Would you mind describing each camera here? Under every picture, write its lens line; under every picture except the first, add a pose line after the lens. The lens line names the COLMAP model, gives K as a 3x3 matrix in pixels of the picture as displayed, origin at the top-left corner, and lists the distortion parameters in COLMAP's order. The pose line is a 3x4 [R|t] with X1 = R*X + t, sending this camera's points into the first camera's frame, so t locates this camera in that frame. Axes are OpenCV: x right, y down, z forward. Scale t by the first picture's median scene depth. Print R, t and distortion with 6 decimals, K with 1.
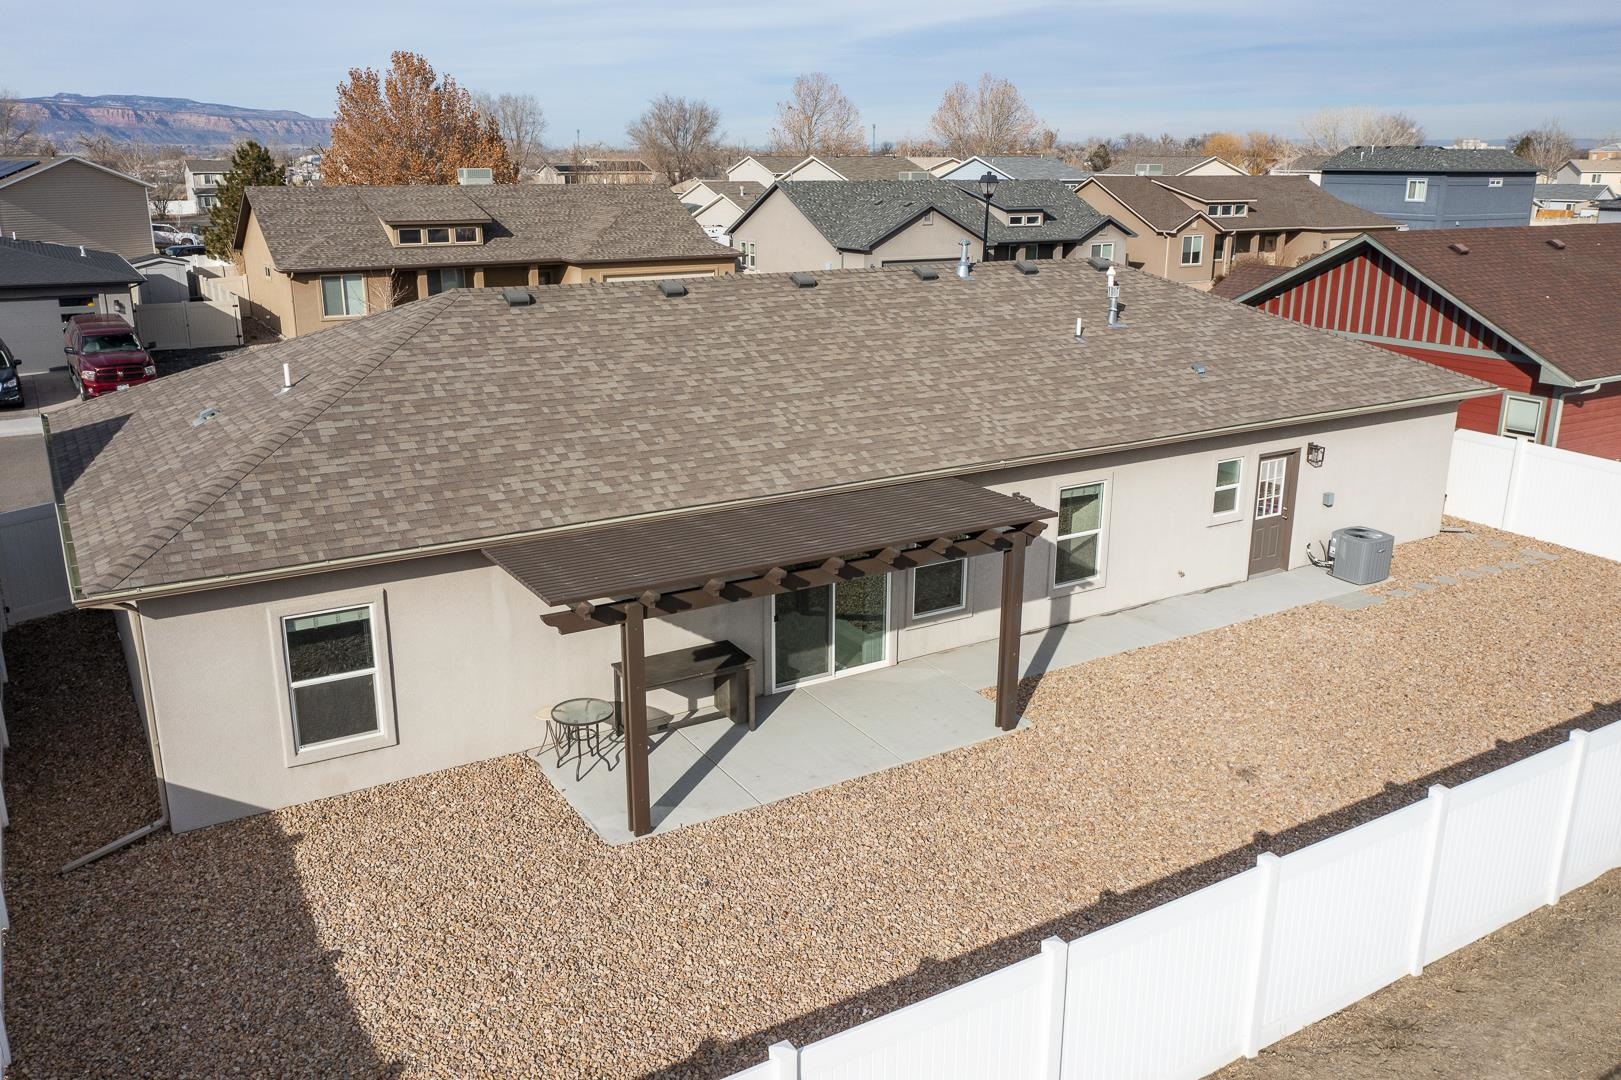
lens RADIAL K [[1284.0, 0, 811.4], [0, 1284.0, 535.3], [0, 0, 1]] dist [-0.010766, 0.002135]
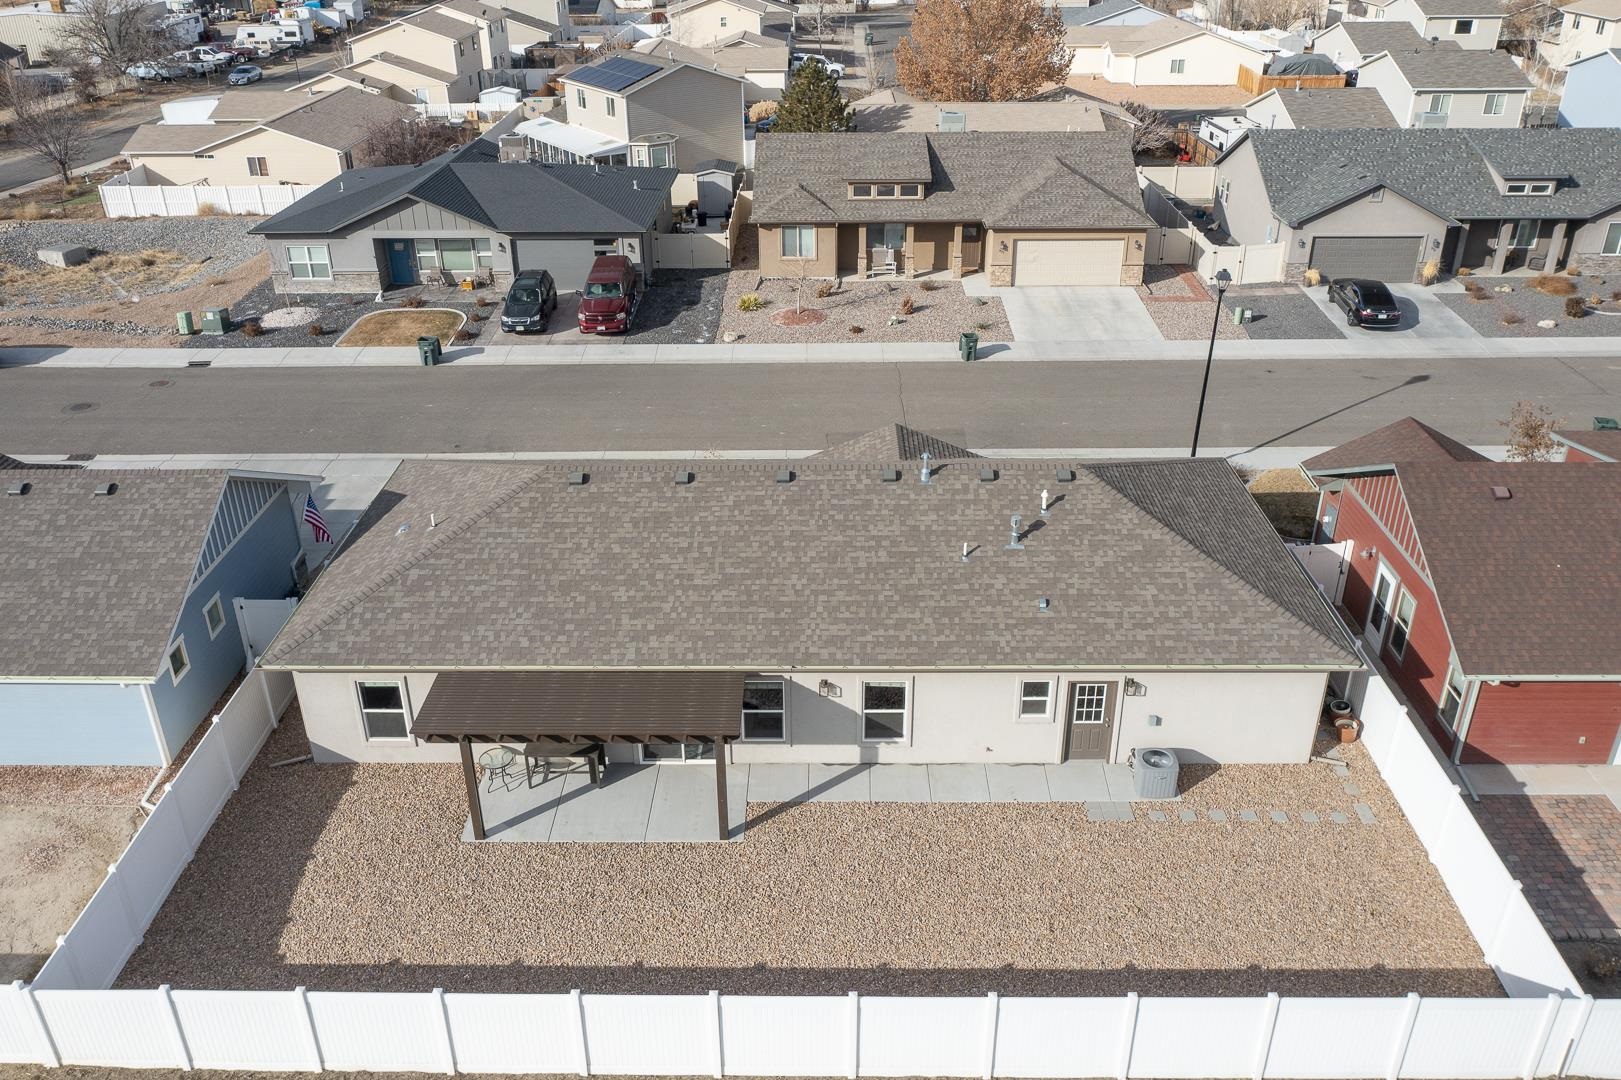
lens RADIAL K [[1281.8, 0, 810.5], [0, 1281.8, 540.0], [0, 0, 1]] dist [-0.010971, 0.000067]
pose [[0.846585, 0.238200, -0.475977, 0.790915], [-0.138746, 0.962113, 0.234708, -0.518728], [0.513851, -0.132660, 0.847560, -0.228104]]
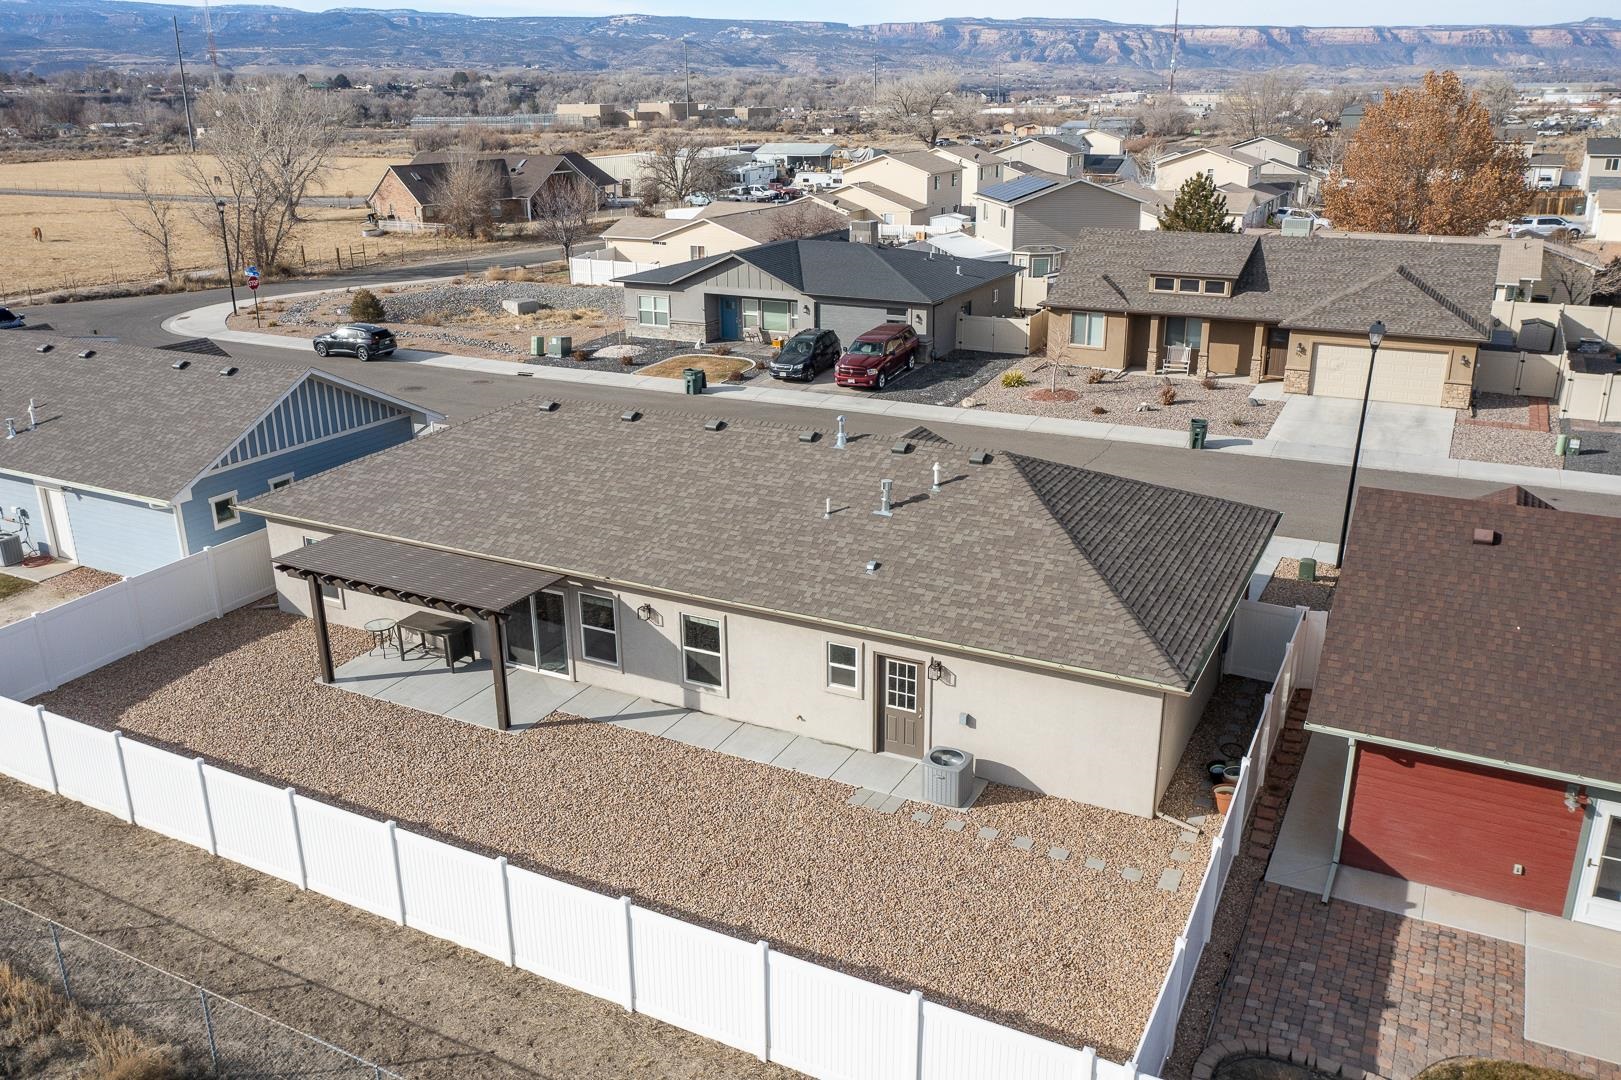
lens RADIAL K [[1281.8, 0, 810.5], [0, 1281.8, 540.0], [0, 0, 1]] dist [-0.010971, 0.000067]
pose [[0.517069, 0.276325, -0.810114, 1.373213], [-0.230067, 0.956494, 0.179410, -0.394427], [0.824445, 0.093613, 0.558146, 0.332469]]
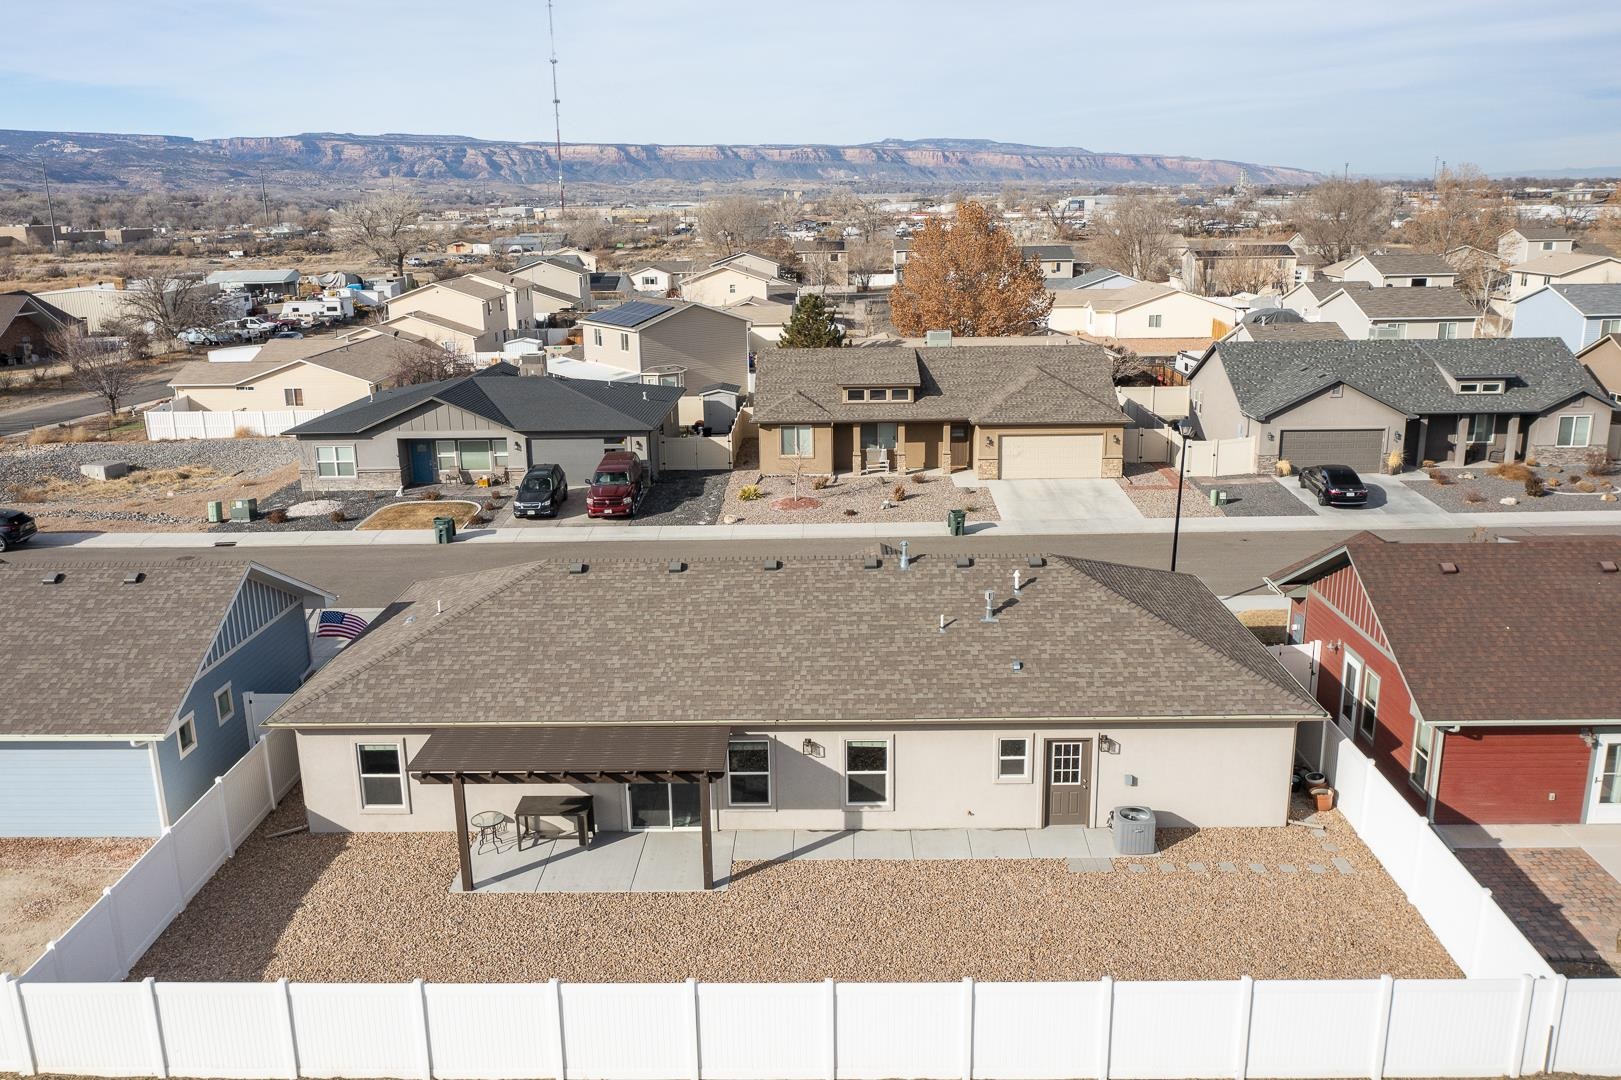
lens RADIAL K [[1281.8, 0, 810.5], [0, 1281.8, 540.0], [0, 0, 1]] dist [-0.010971, 0.000067]
pose [[0.843456, 0.123118, -0.522899, 0.909275], [-0.132529, 0.990986, 0.019555, -0.290757], [0.520594, 0.052806, 0.852170, -0.301045]]
